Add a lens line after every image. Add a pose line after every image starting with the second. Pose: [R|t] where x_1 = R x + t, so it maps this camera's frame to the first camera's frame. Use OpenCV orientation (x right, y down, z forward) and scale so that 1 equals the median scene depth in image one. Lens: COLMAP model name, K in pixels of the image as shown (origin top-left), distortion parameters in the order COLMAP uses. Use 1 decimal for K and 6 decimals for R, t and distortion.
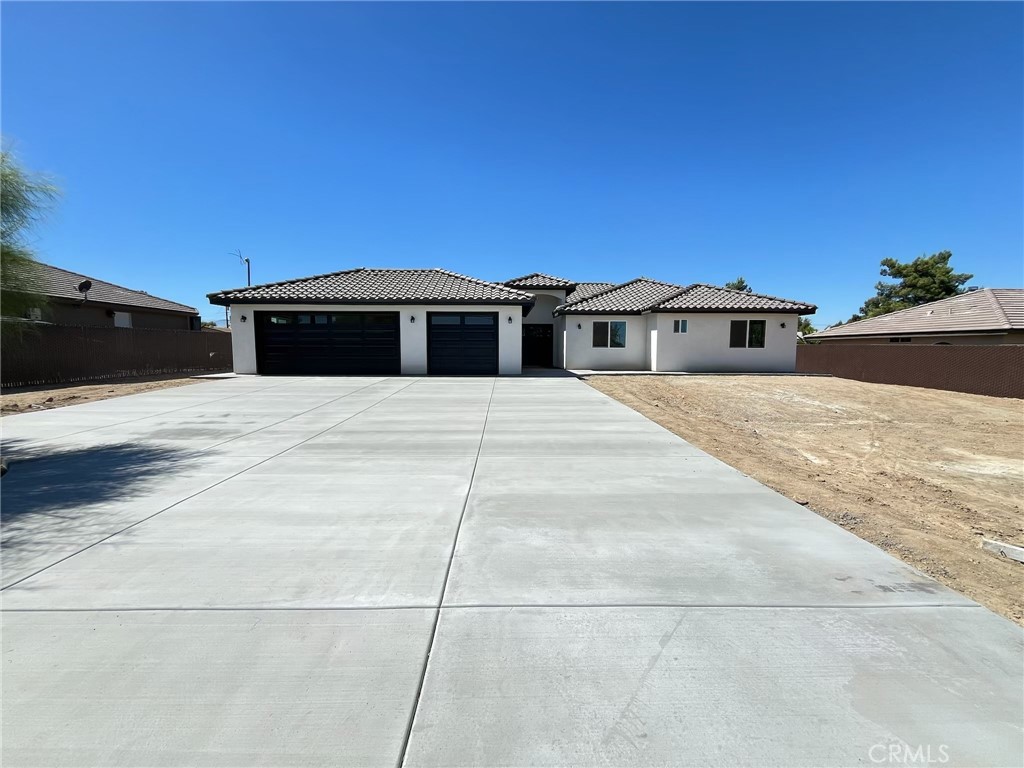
lens RADIAL K [[421.0, 0, 511.8], [0, 421.0, 386.4], [0, 0, 1]] dist [0.002502, 0.000742]
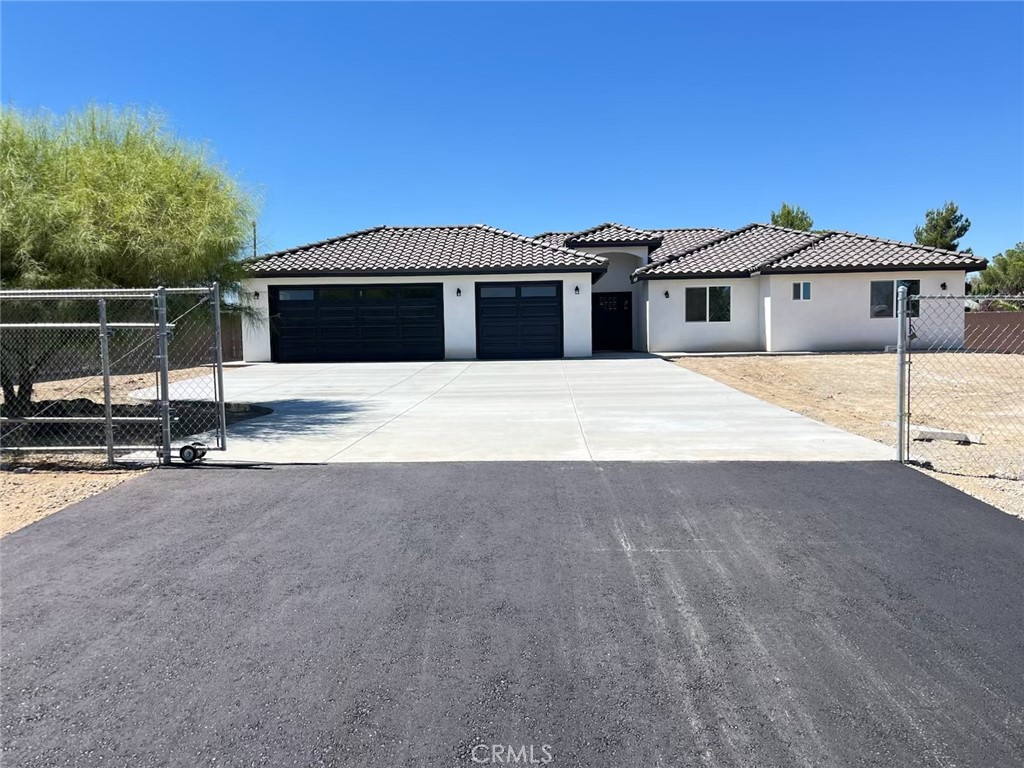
lens RADIAL K [[832.5, 0, 512.4], [0, 832.5, 384.8], [0, 0, 1]] dist [0.061764, -0.020297]
pose [[0.998434, -0.017540, -0.053117, -0.040309], [0.015931, 0.999406, -0.030549, 0.062900], [0.053621, 0.029655, 0.998121, -0.525354]]
